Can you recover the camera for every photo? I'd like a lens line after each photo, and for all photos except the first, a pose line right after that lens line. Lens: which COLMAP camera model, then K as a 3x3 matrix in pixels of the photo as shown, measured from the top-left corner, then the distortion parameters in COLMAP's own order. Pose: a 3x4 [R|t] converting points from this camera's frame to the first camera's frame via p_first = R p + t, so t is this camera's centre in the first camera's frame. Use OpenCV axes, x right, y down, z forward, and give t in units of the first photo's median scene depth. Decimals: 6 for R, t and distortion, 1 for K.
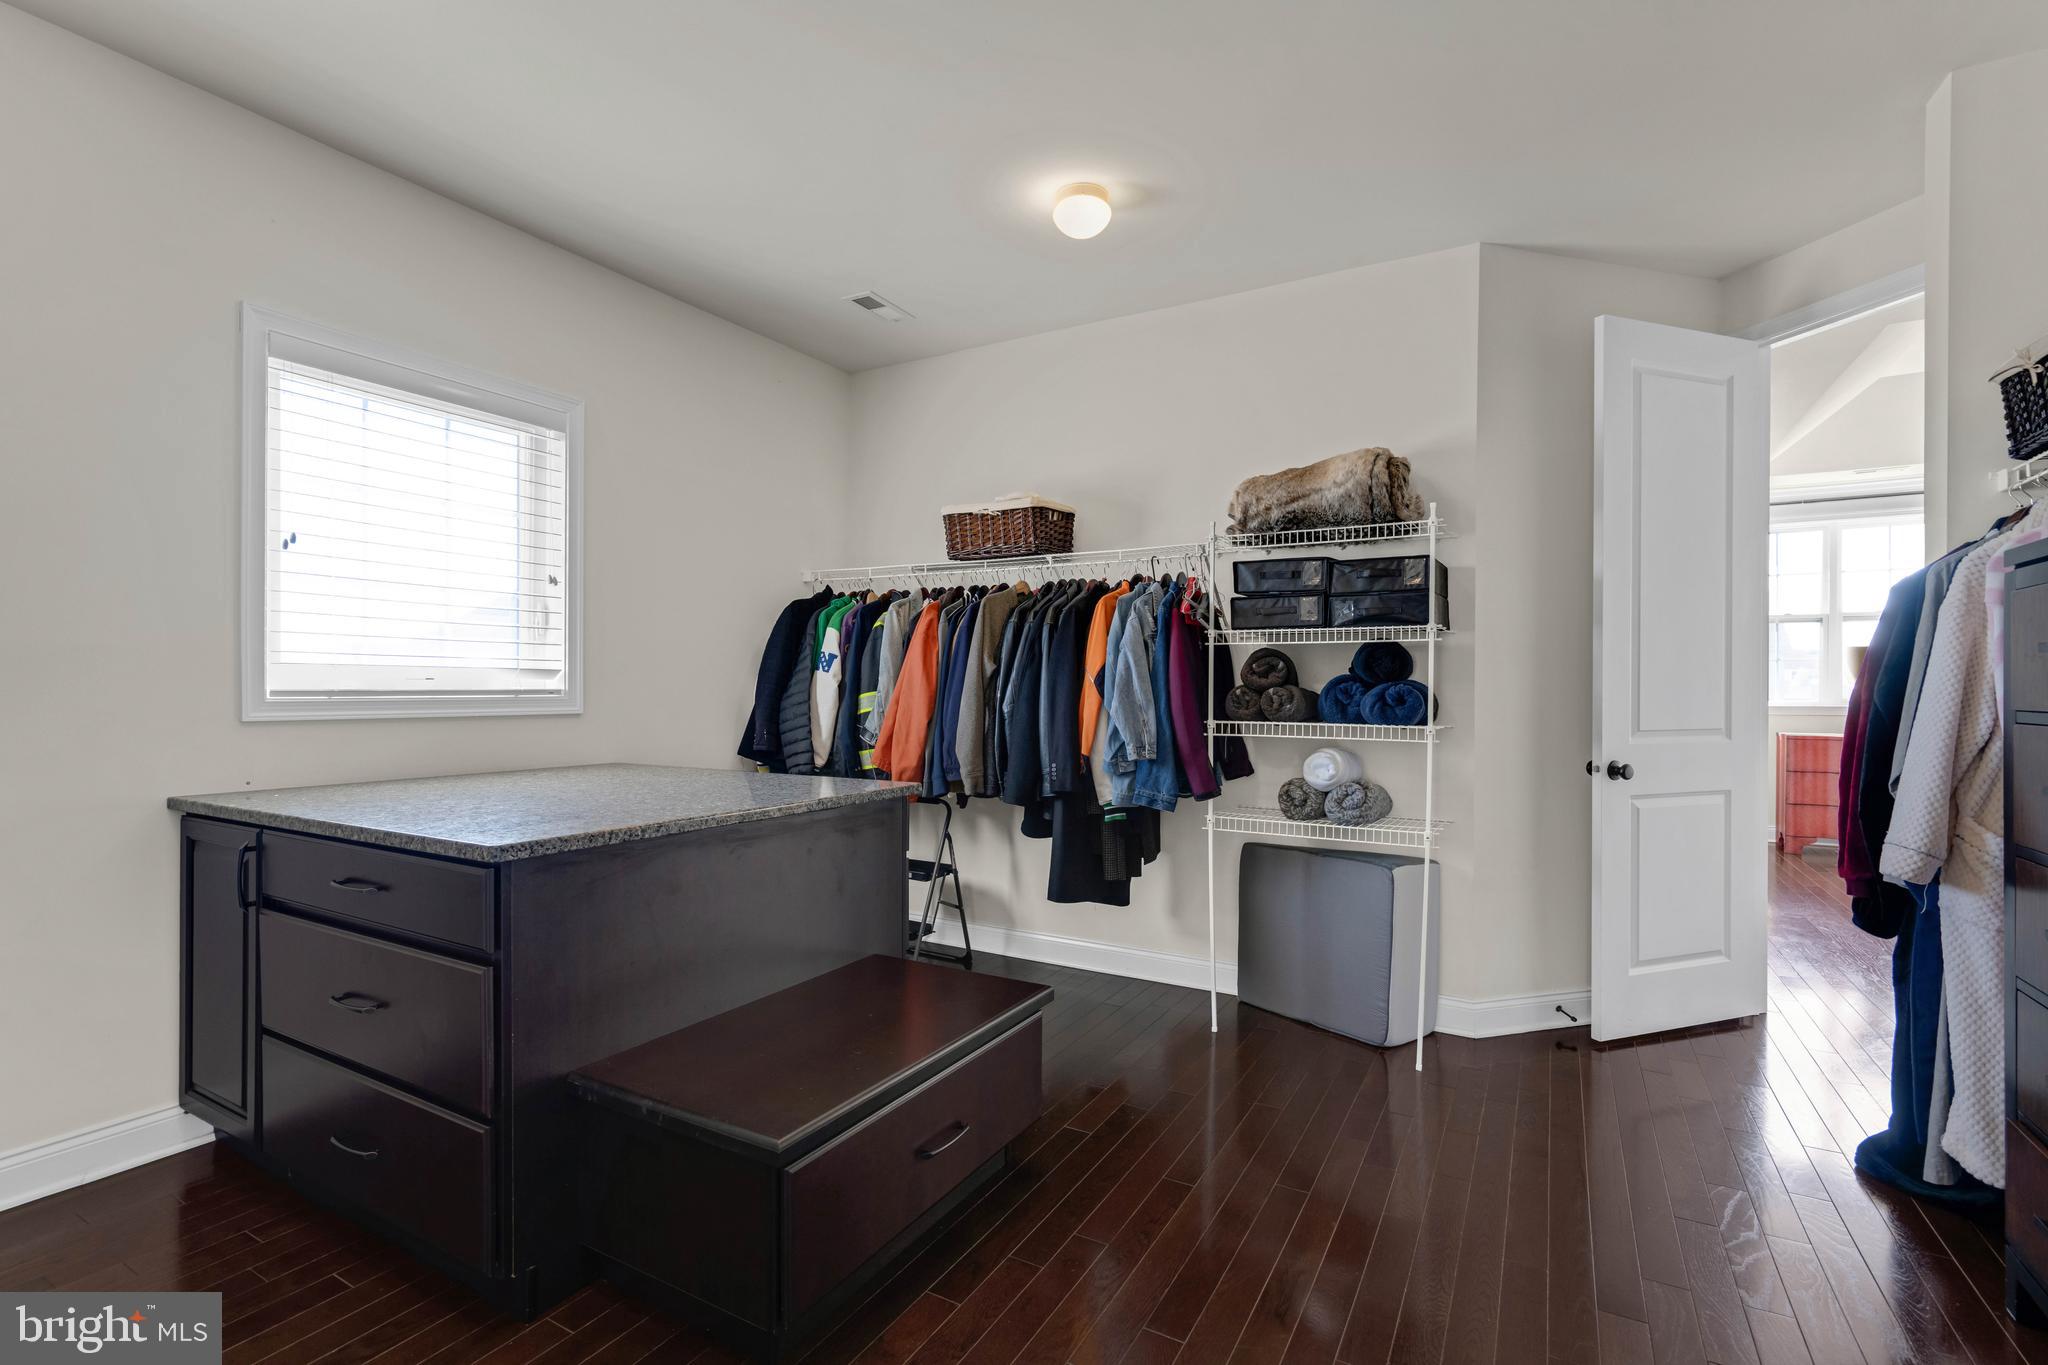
lens RADIAL K [[935.4, 0, 1024.0], [0, 935.4, 682.5], [0, 0, 1]] dist [-0.014774, -0.000641]
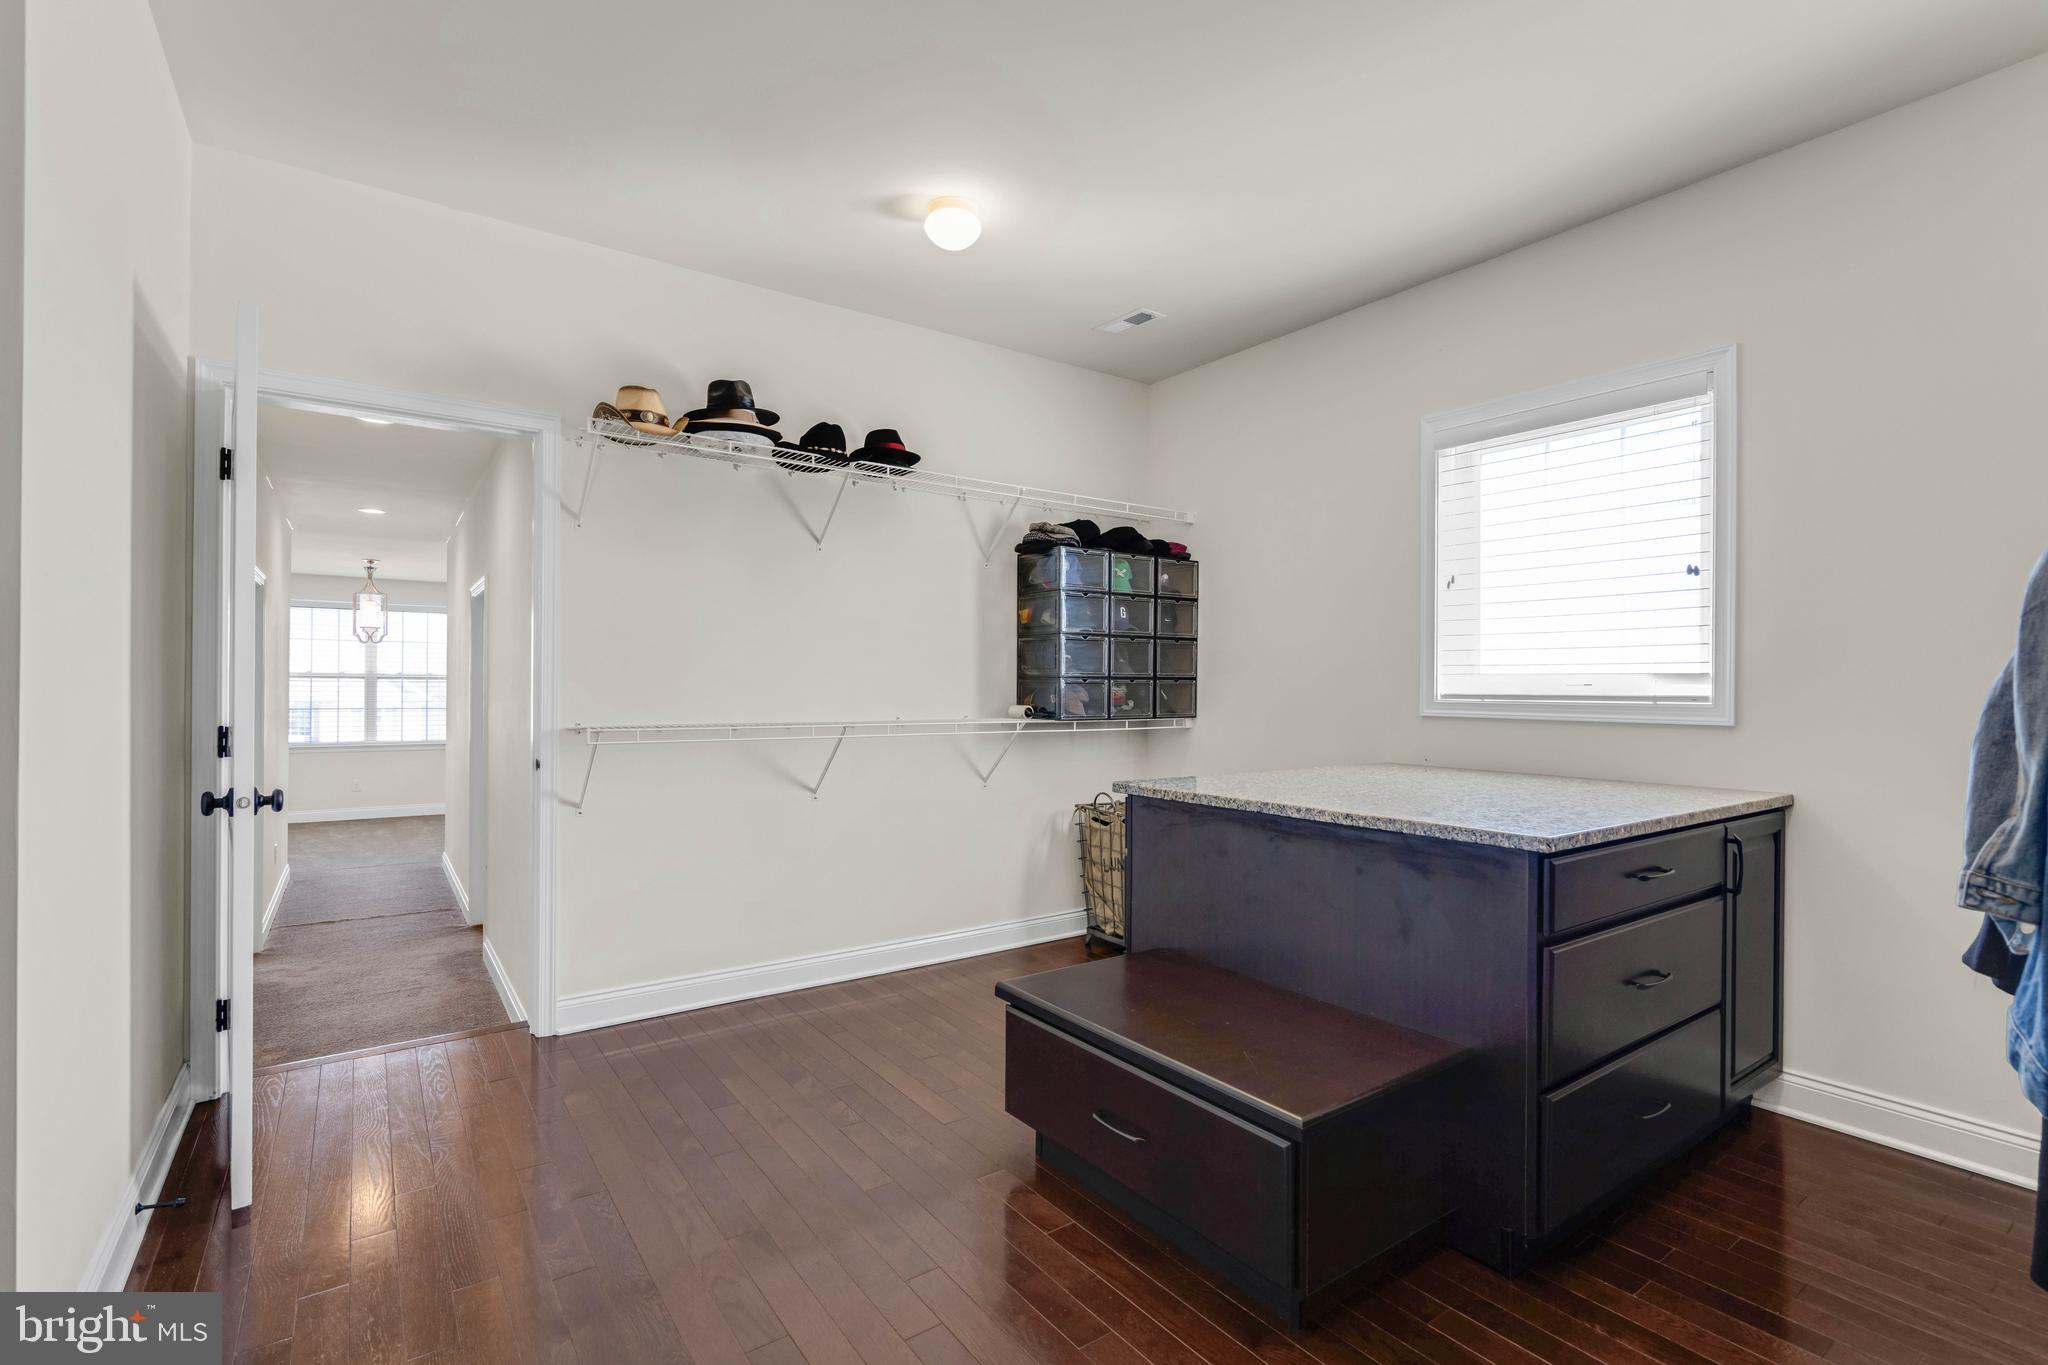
lens RADIAL K [[935.4, 0, 1024.0], [0, 935.4, 682.5], [0, 0, 1]] dist [-0.014774, -0.000641]
pose [[-0.418004, -0.009304, -0.908397, 0.606766], [-0.002726, 0.999956, -0.008987, 0.004801], [0.908441, -0.001280, -0.418011, 0.892950]]
